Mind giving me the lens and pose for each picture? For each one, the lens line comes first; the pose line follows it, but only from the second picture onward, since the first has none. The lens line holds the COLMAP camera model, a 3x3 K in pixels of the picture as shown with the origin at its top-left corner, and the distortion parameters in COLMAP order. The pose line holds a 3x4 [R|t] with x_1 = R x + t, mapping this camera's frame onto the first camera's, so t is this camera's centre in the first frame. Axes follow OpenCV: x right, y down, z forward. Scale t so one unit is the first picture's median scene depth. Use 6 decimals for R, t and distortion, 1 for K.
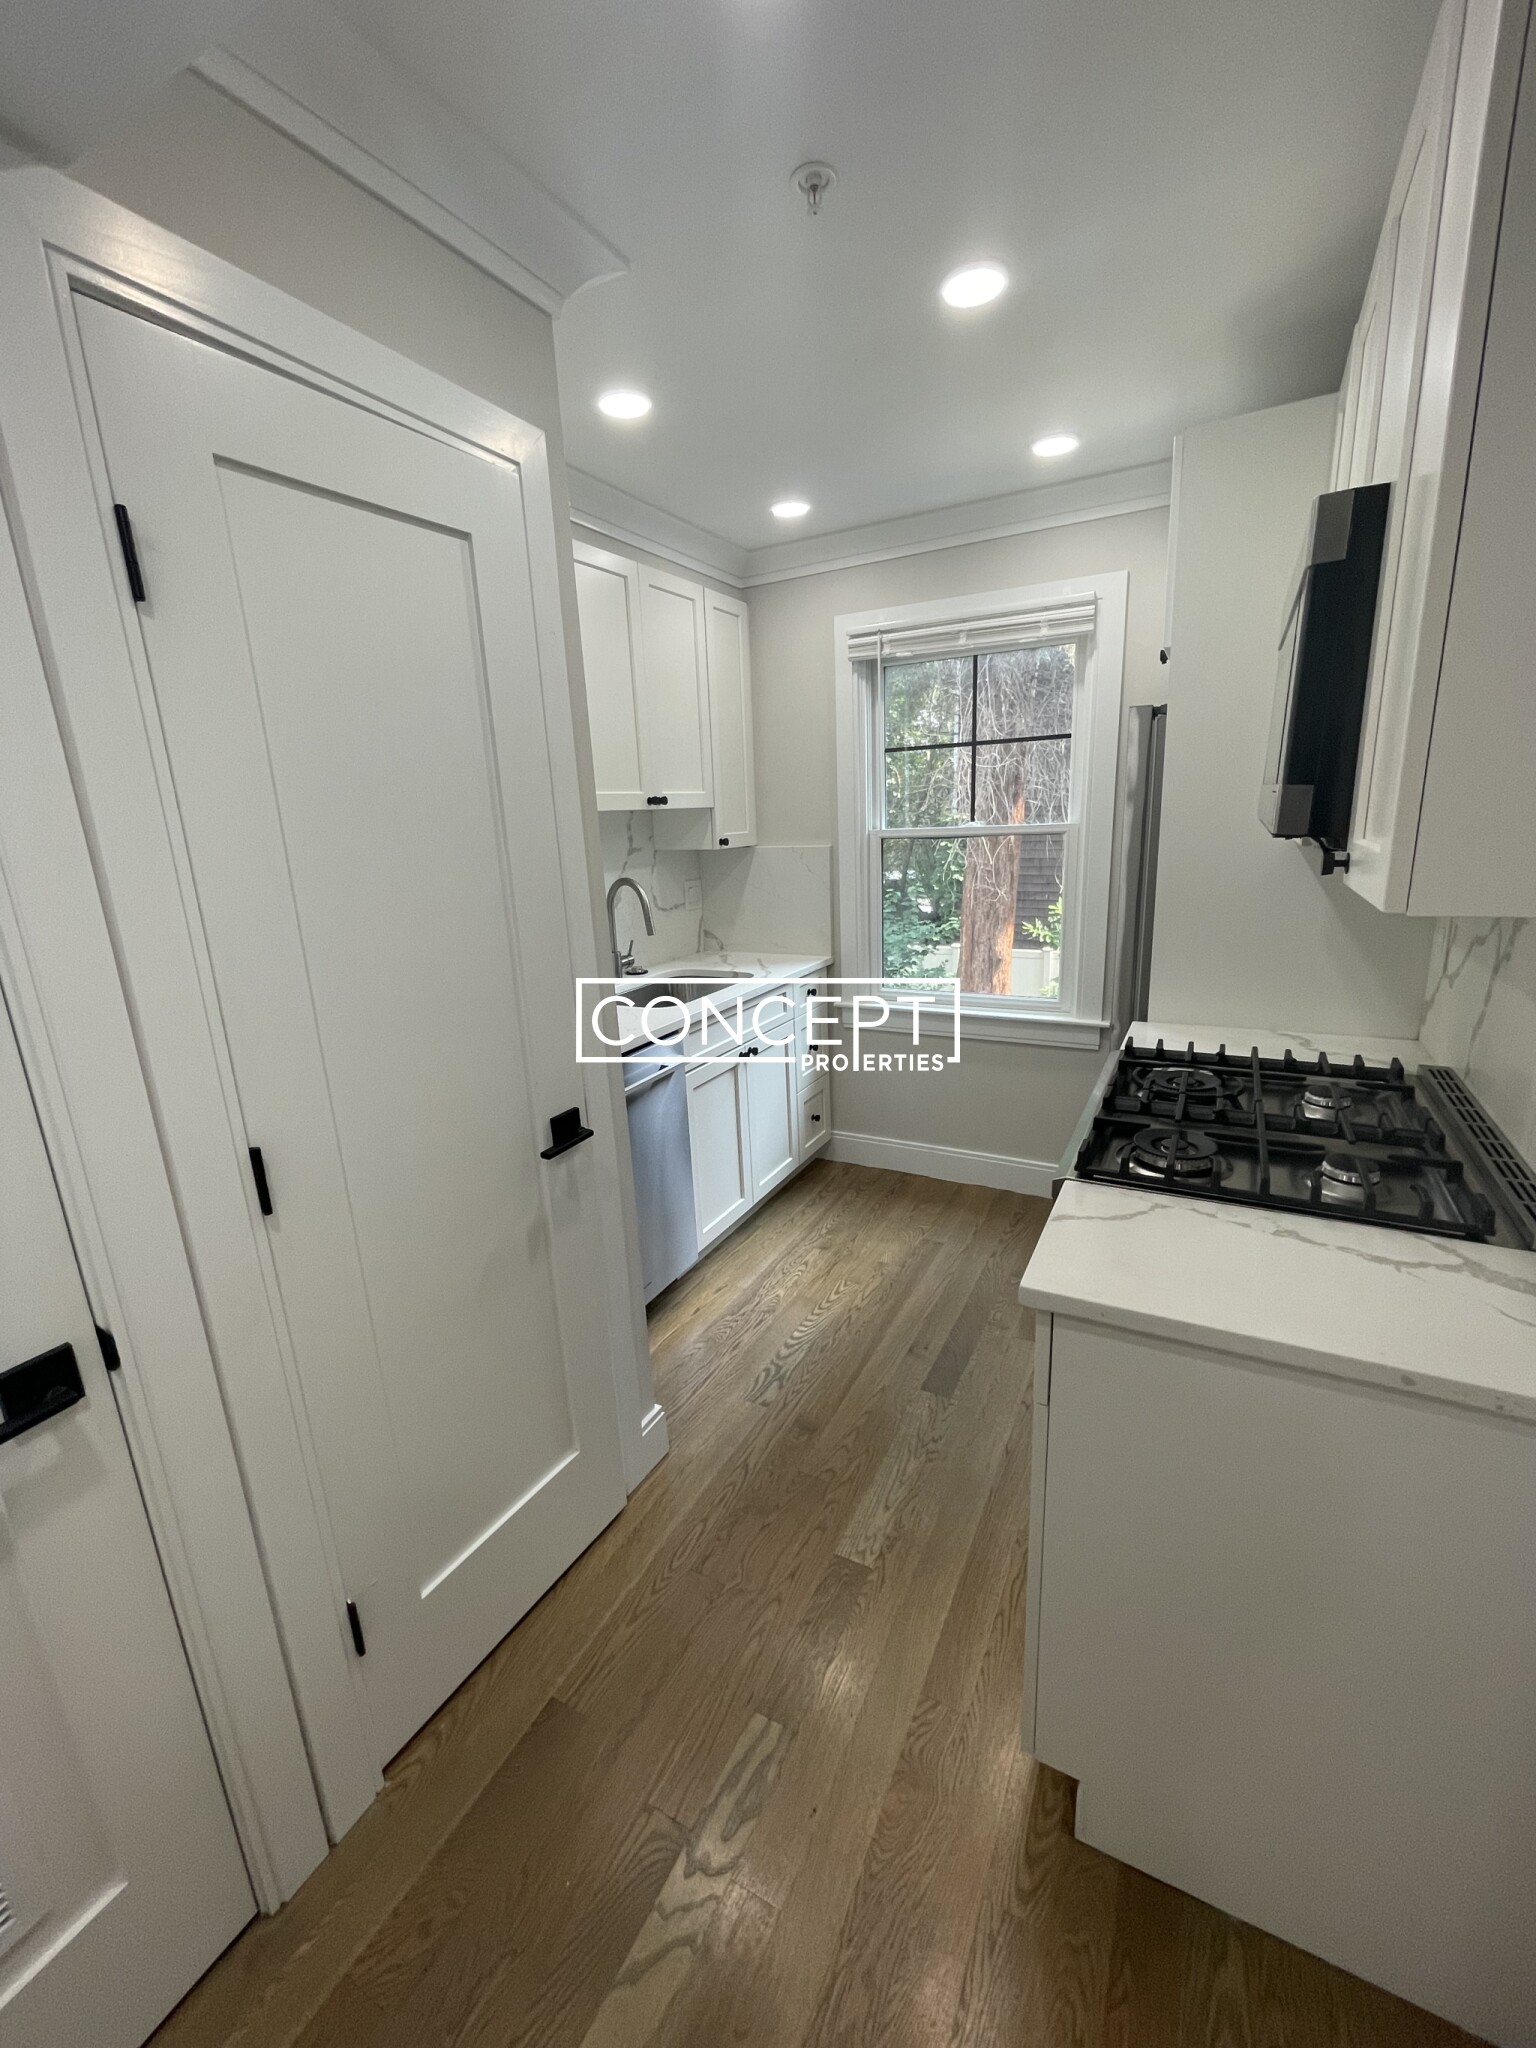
lens RADIAL K [[836.2, 0, 771.3], [0, 836.2, 1029.9], [0, 0, 1]] dist [-0.002636, 0.000743]
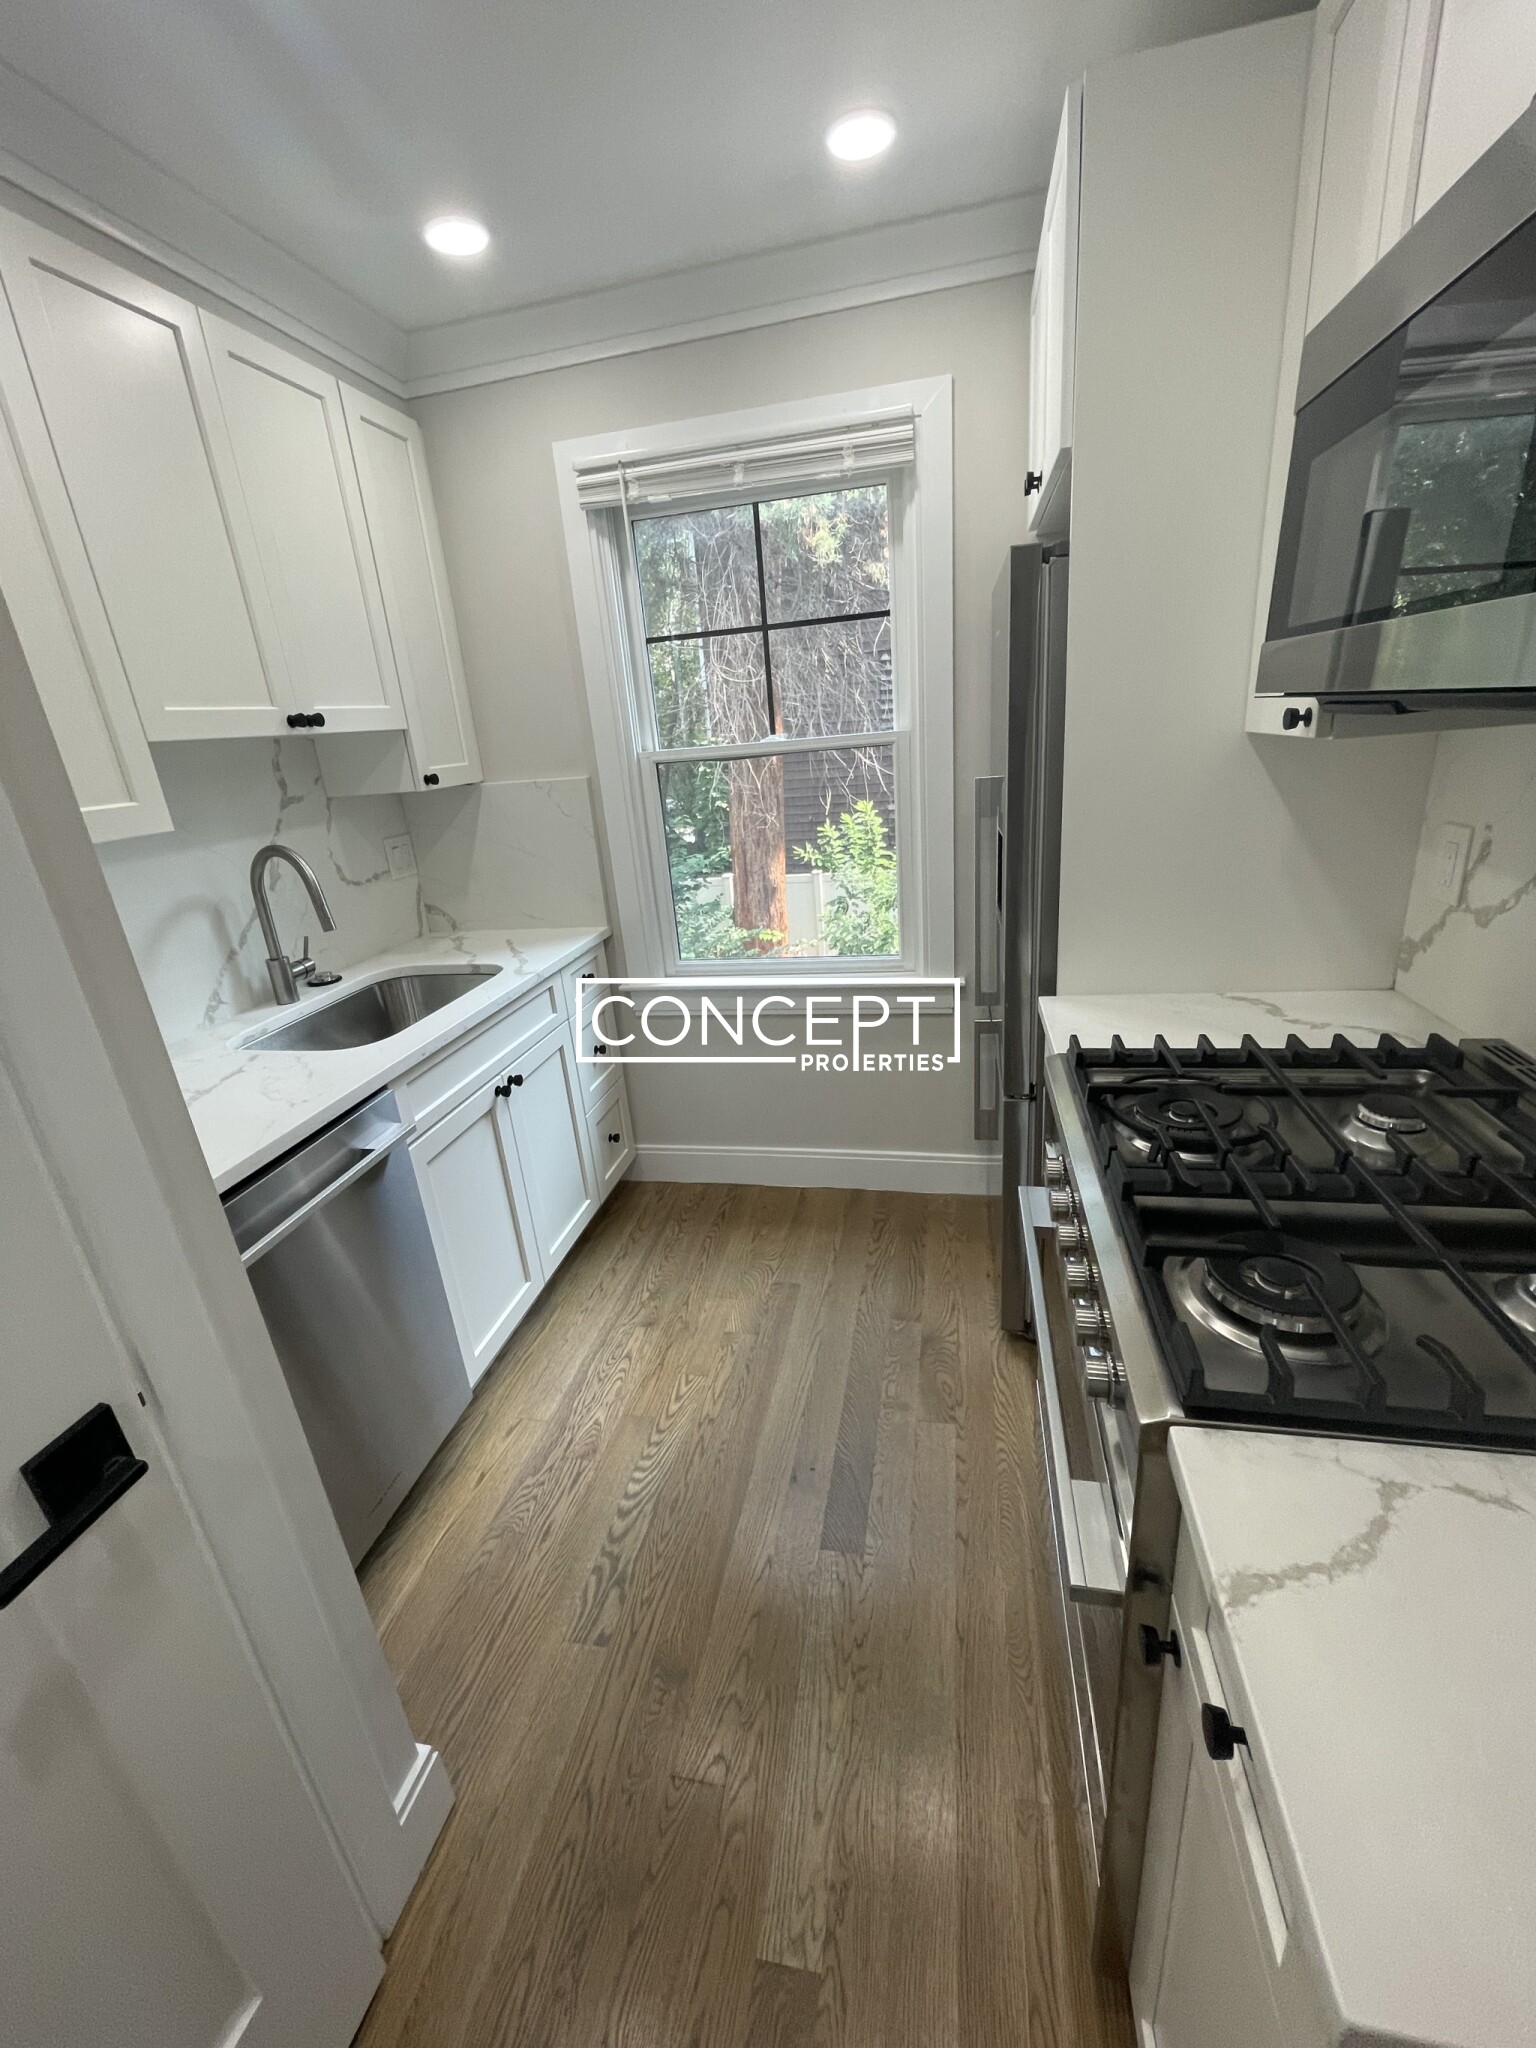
lens RADIAL K [[836.2, 0, 769.4], [0, 836.2, 1023.4], [0, 0, 1]] dist [-0.002636, 0.000743]
pose [[0.958813, -0.129321, 0.252891, 0.011324], [0.110615, 0.990057, 0.086902, -0.058072], [-0.261615, -0.055349, 0.963584, 0.264305]]
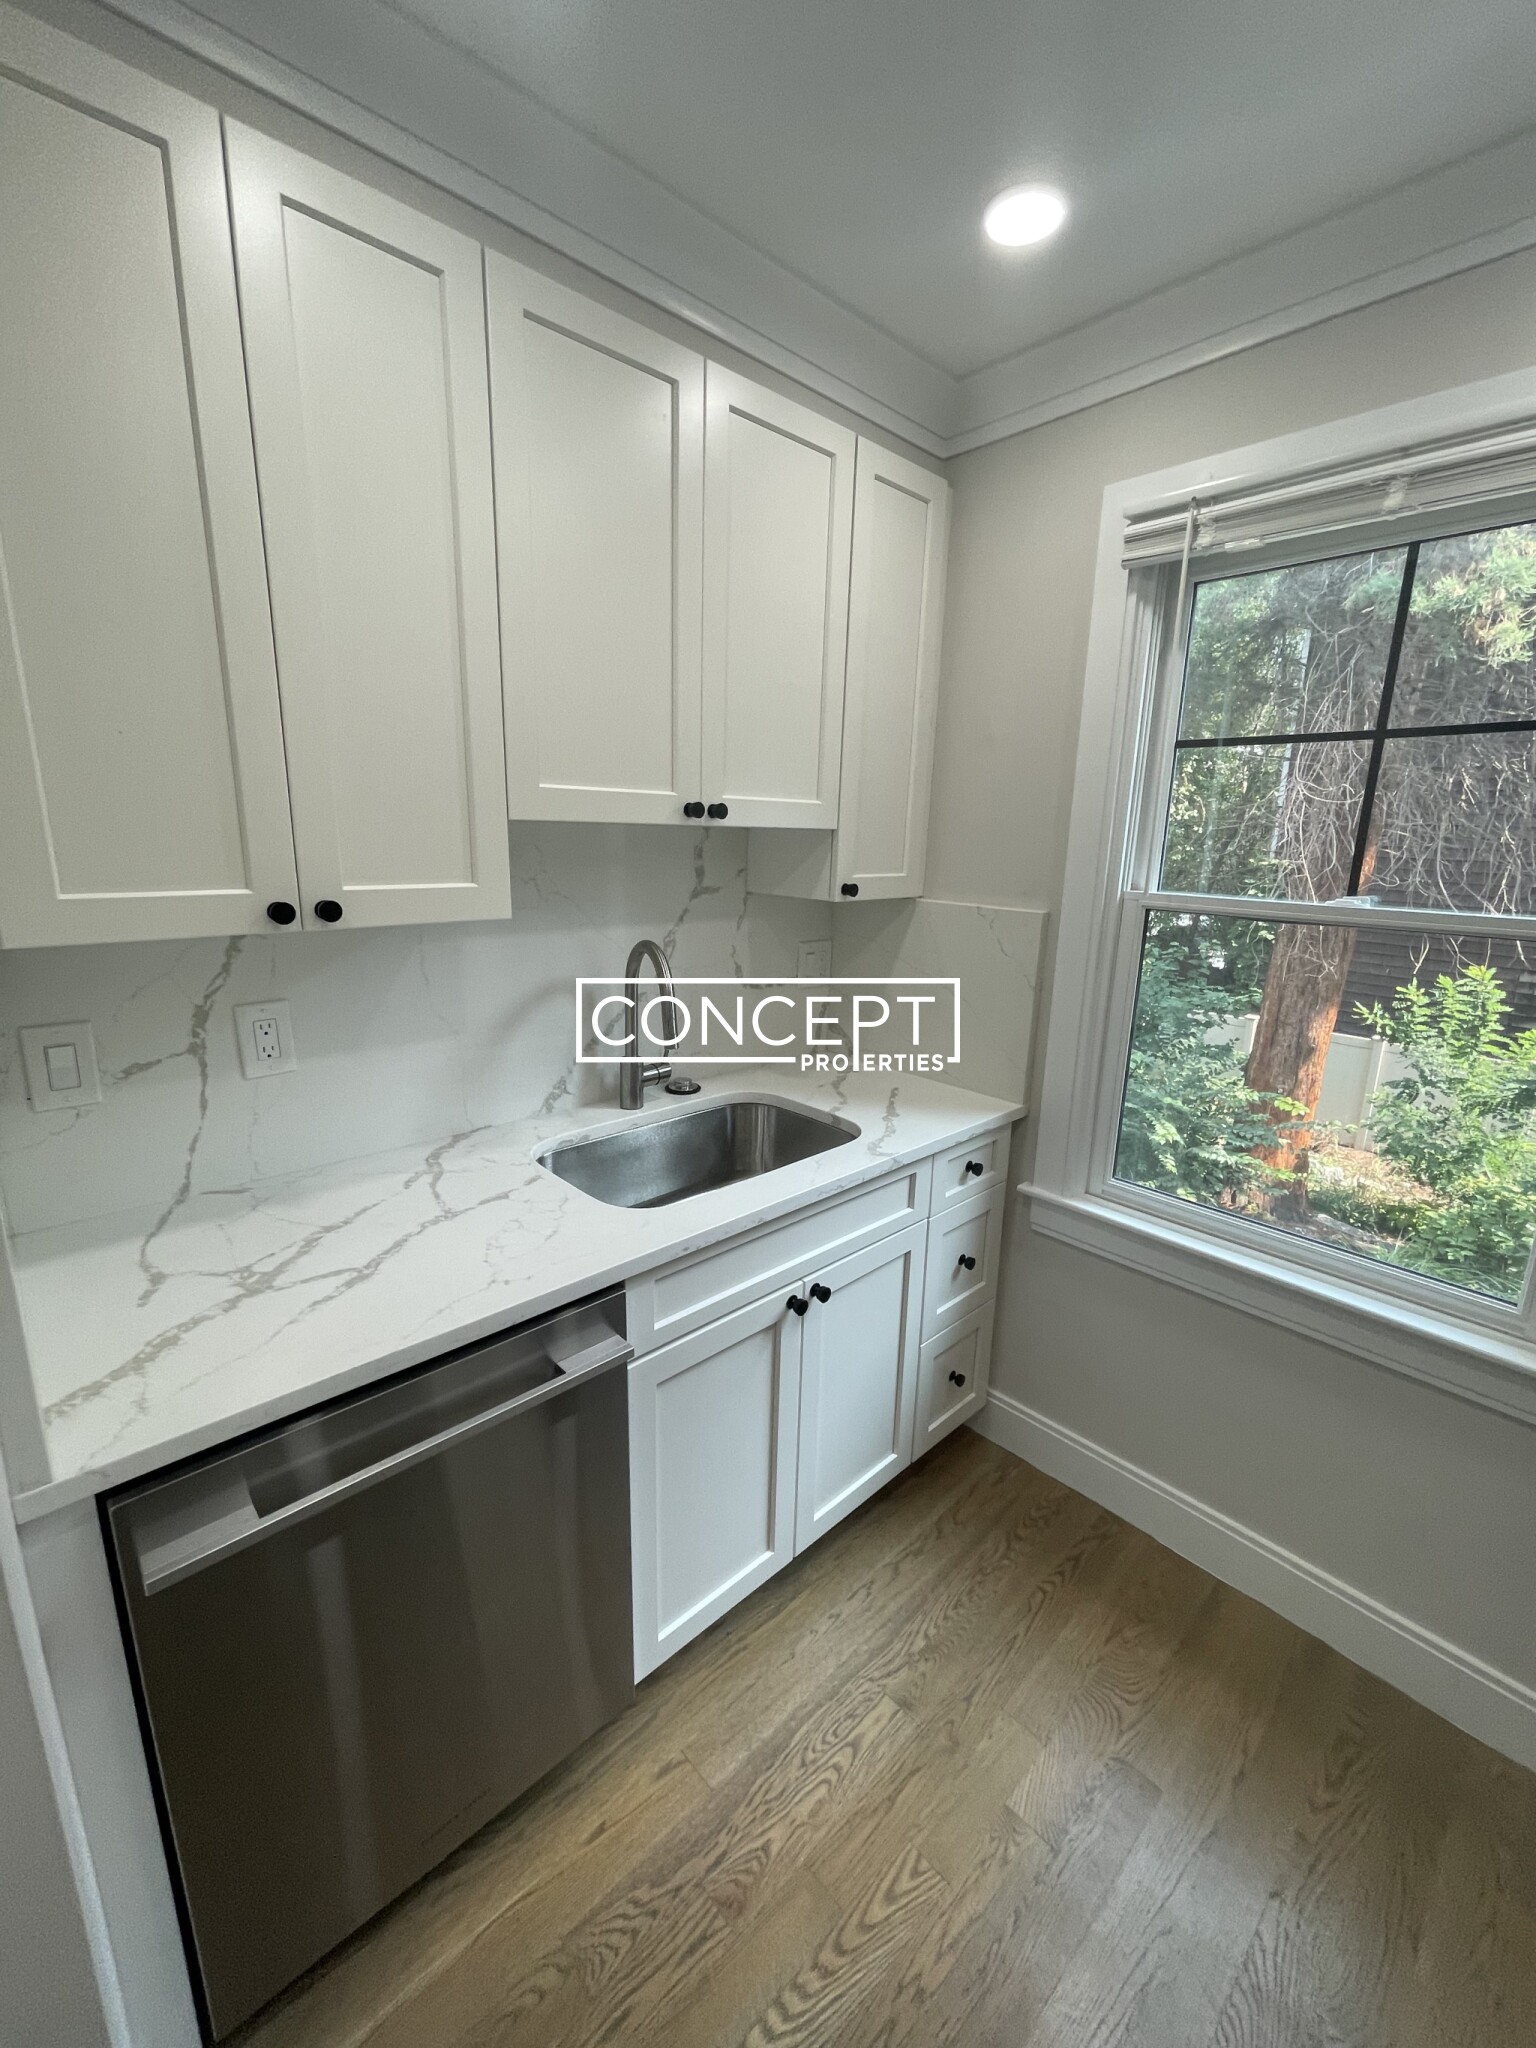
lens RADIAL K [[836.2, 0, 772.3], [0, 836.2, 1020.2], [0, 0, 1]] dist [-0.002636, 0.000743]
pose [[0.947582, 0.134802, -0.289685, 0.076857], [-0.143404, 0.989627, -0.008573, -0.132258], [0.285524, 0.049666, 0.957084, 0.468841]]
